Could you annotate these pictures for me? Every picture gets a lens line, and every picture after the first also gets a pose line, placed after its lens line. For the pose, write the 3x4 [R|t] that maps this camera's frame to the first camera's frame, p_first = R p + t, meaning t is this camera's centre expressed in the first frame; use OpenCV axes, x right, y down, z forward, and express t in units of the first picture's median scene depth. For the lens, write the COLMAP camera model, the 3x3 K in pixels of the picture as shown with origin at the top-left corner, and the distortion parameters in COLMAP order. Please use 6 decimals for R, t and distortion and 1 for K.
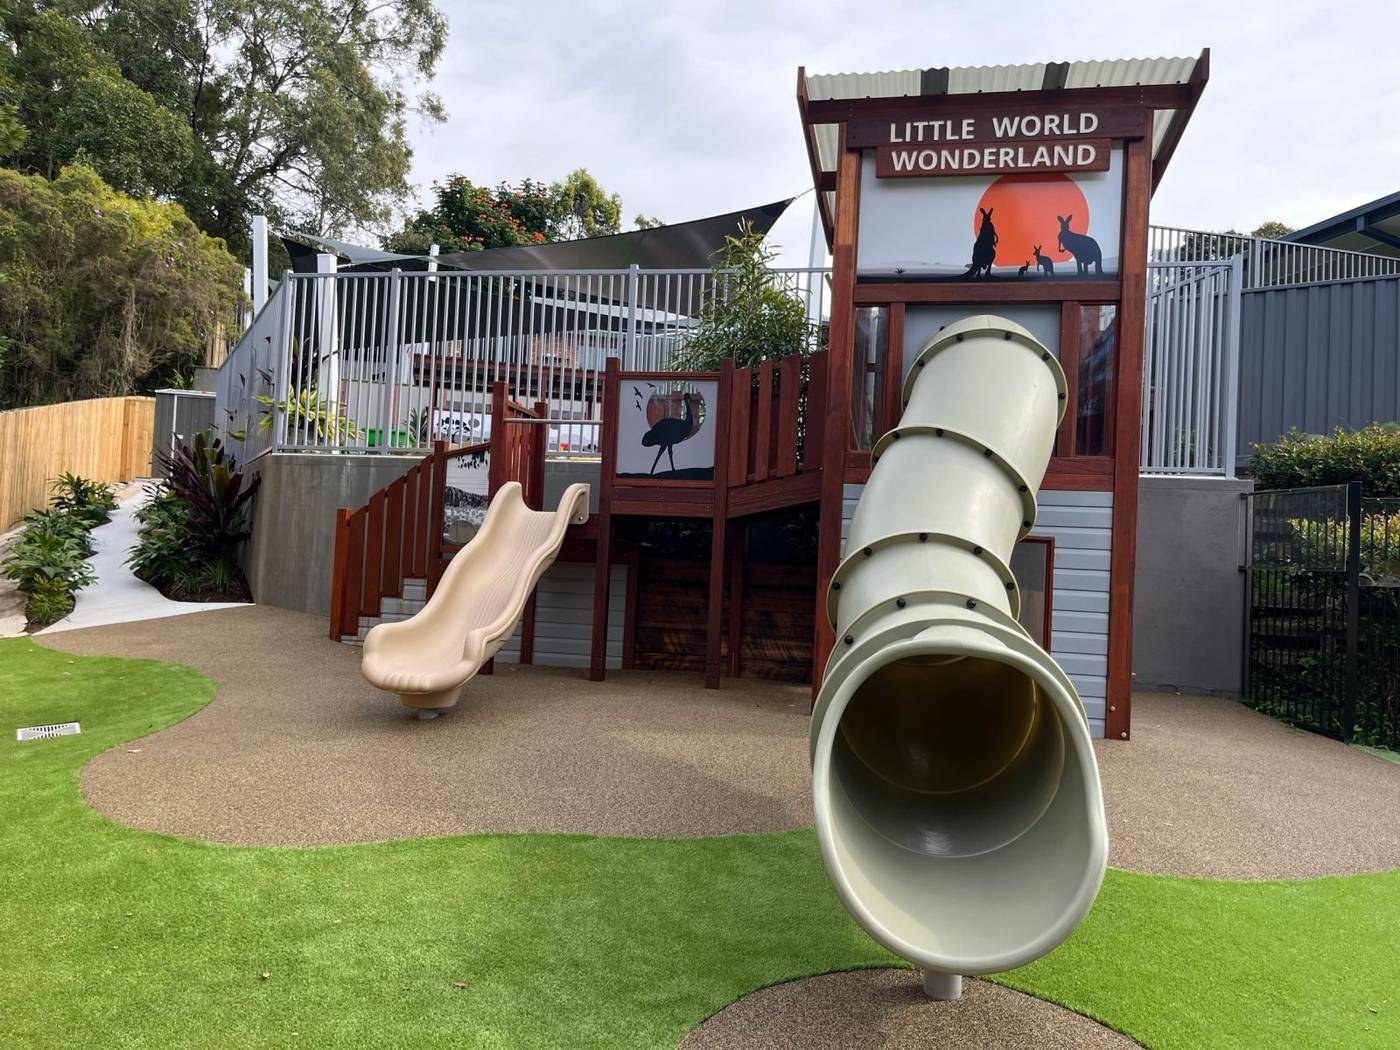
lens RADIAL K [[1106.5, 0, 667.2], [0, 1106.5, 532.8], [0, 0, 1]] dist [0.090019, -0.142738]
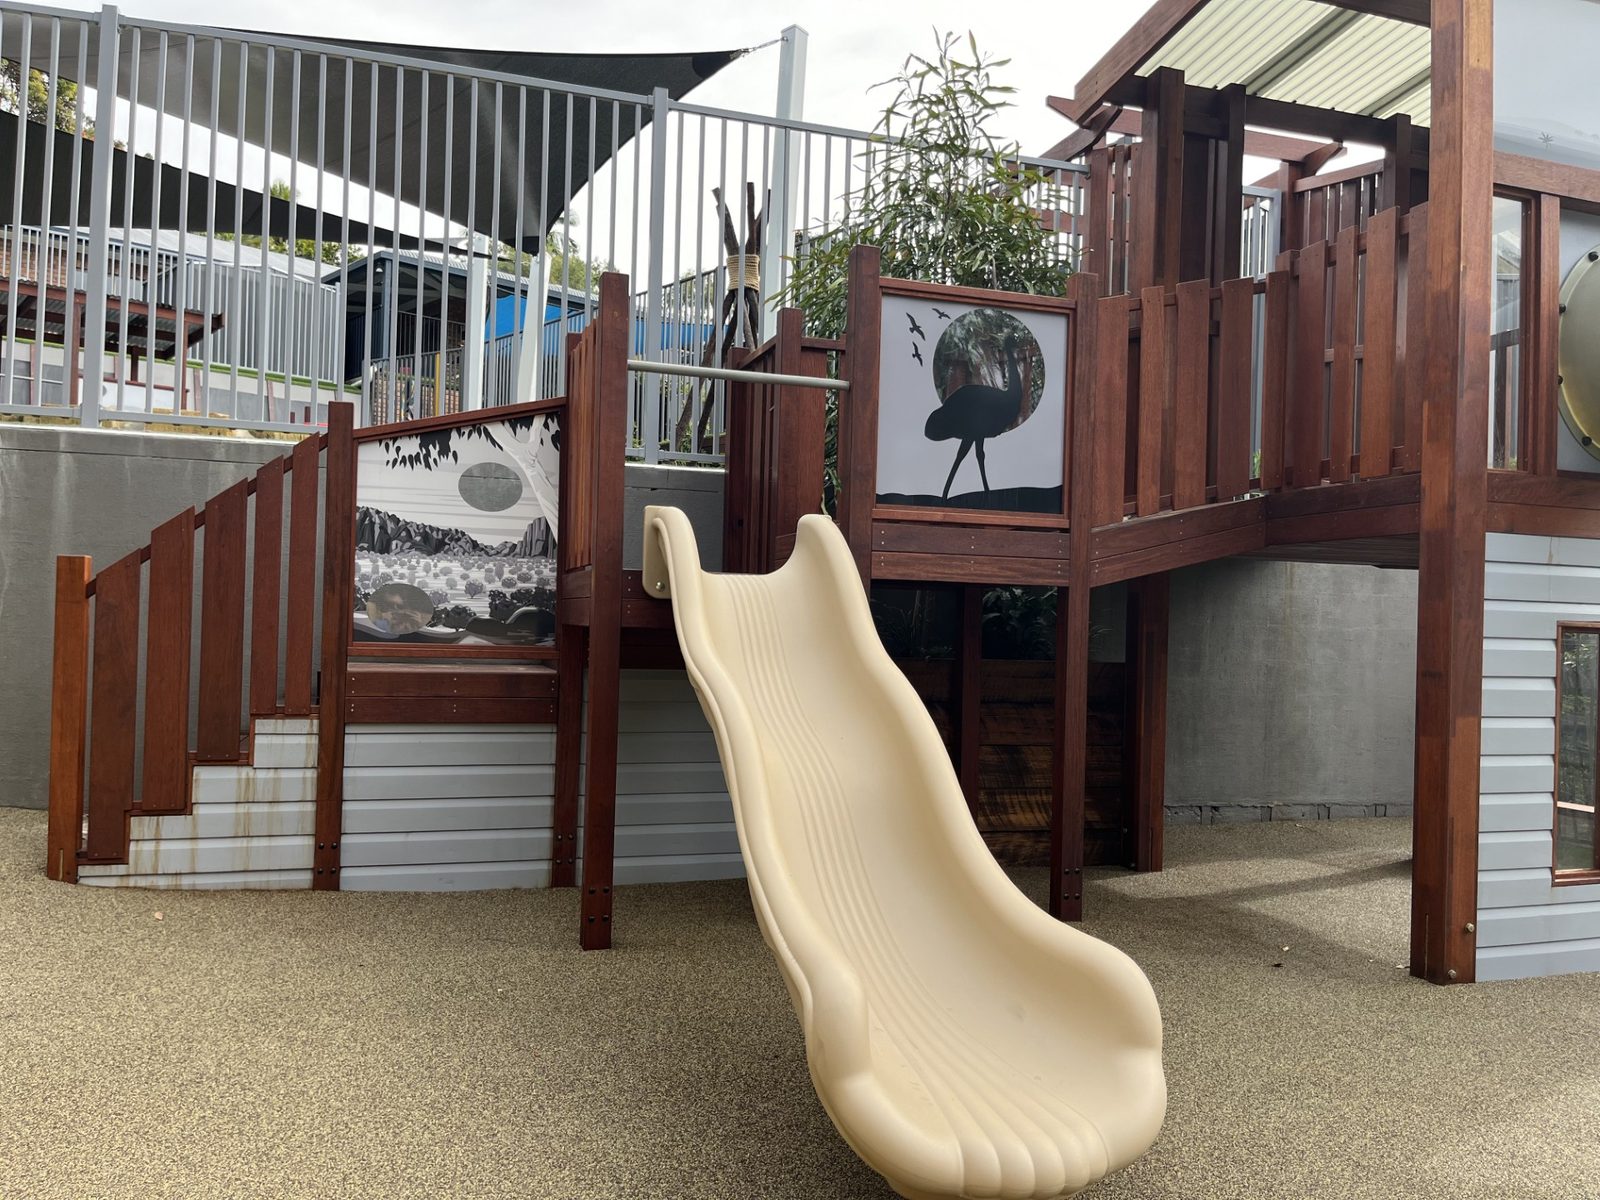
lens RADIAL K [[1264.6, 0, 762.5], [0, 1264.6, 608.9], [0, 0, 1]] dist [0.090019, -0.142738]
pose [[0.857329, -0.019069, 0.514416, -0.347993], [-0.003432, 0.999080, 0.042754, -0.025224], [-0.514758, -0.038420, 0.856474, 0.517193]]
